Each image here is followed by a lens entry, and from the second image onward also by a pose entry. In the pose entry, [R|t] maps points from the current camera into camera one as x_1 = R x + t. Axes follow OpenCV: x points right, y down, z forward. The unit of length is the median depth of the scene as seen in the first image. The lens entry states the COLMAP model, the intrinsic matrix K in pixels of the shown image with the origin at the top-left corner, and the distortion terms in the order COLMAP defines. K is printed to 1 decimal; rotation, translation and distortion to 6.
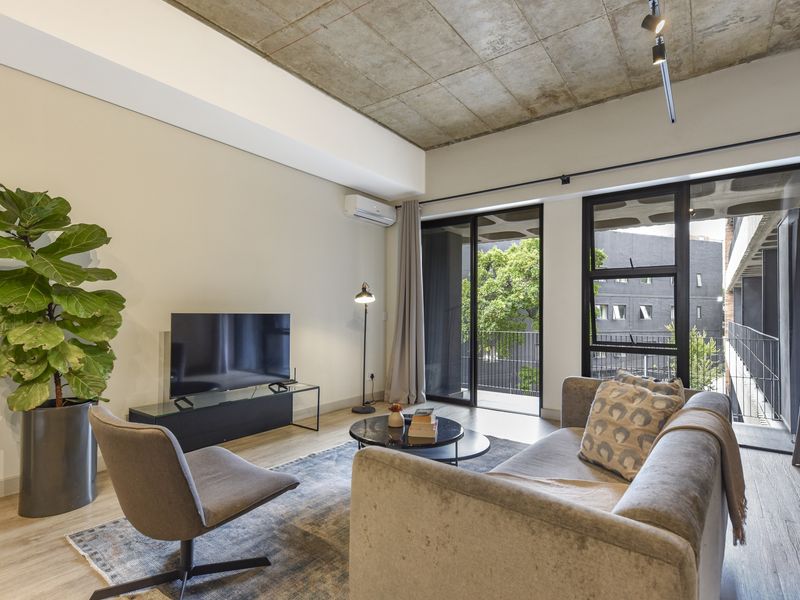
lens RADIAL K [[416.3, 0, 403.5], [0, 416.3, 307.8], [0, 0, 1]] dist [0.022510, 0.001226]
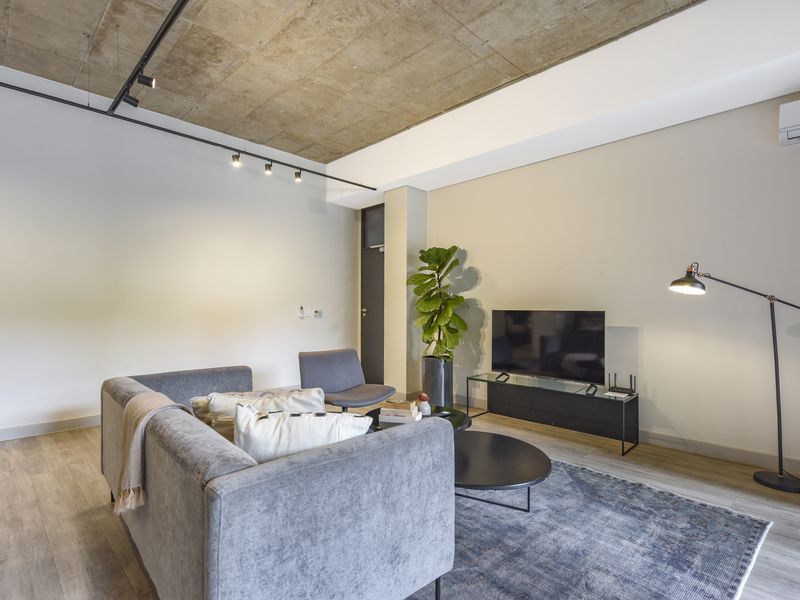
lens RADIAL K [[416.3, 0, 407.6], [0, 416.3, 303.5], [0, 0, 1]] dist [0.022510, 0.001226]
pose [[-0.154188, -0.018225, -0.987873, 0.627614], [0.005470, 0.999799, -0.019299, 0.012778], [0.988026, -0.008380, -0.154057, 0.677868]]
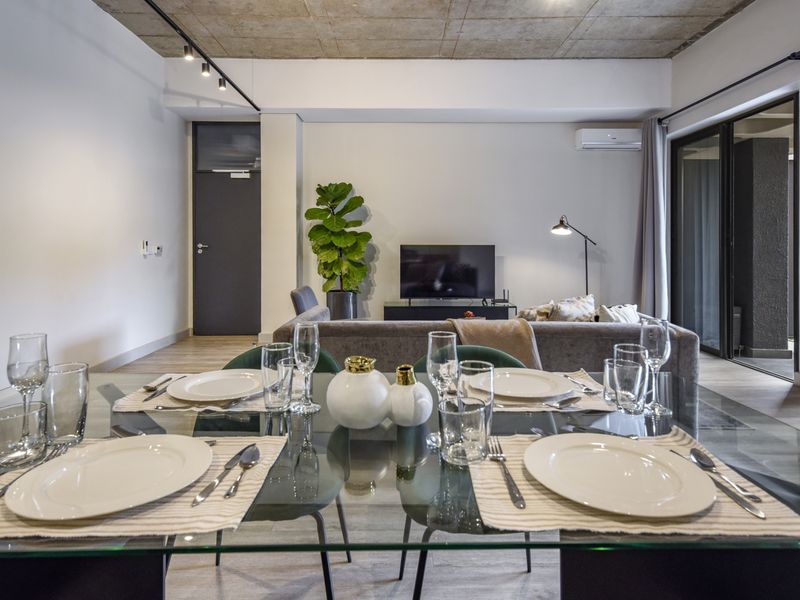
lens RADIAL K [[465.9, 0, 413.5], [0, 465.9, 242.1], [0, 0, 1]] dist [0.009404, -0.001921]
pose [[0.606361, -0.009656, -0.795131, 0.640680], [0.010771, 0.999934, -0.003929, 0.007905], [0.795117, -0.006182, 0.606425, -0.025763]]
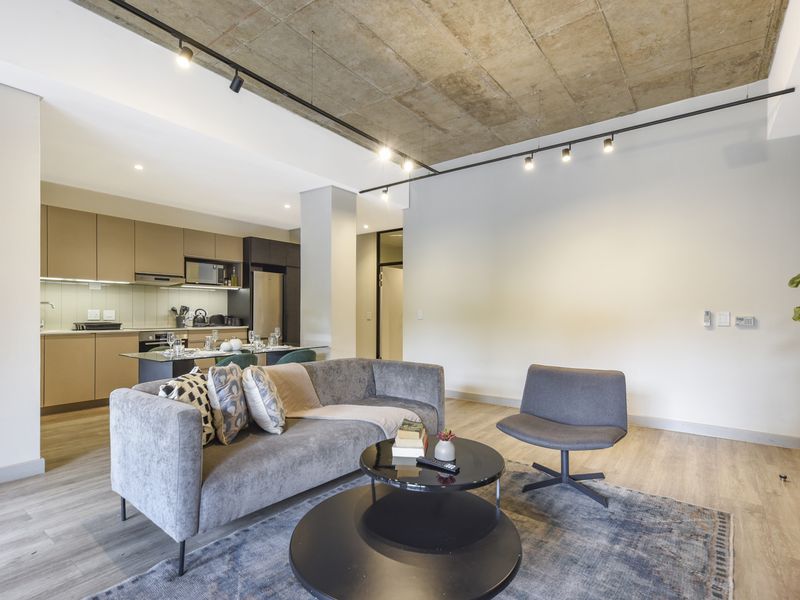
lens RADIAL K [[416.3, 0, 399.8], [0, 416.3, 310.5], [0, 0, 1]] dist [0.022510, 0.001226]
pose [[-0.999688, -0.007416, 0.023862, 0.029477], [-0.007801, 0.999840, -0.016075, 0.012527], [-0.023739, -0.016256, -0.999586, 1.070885]]
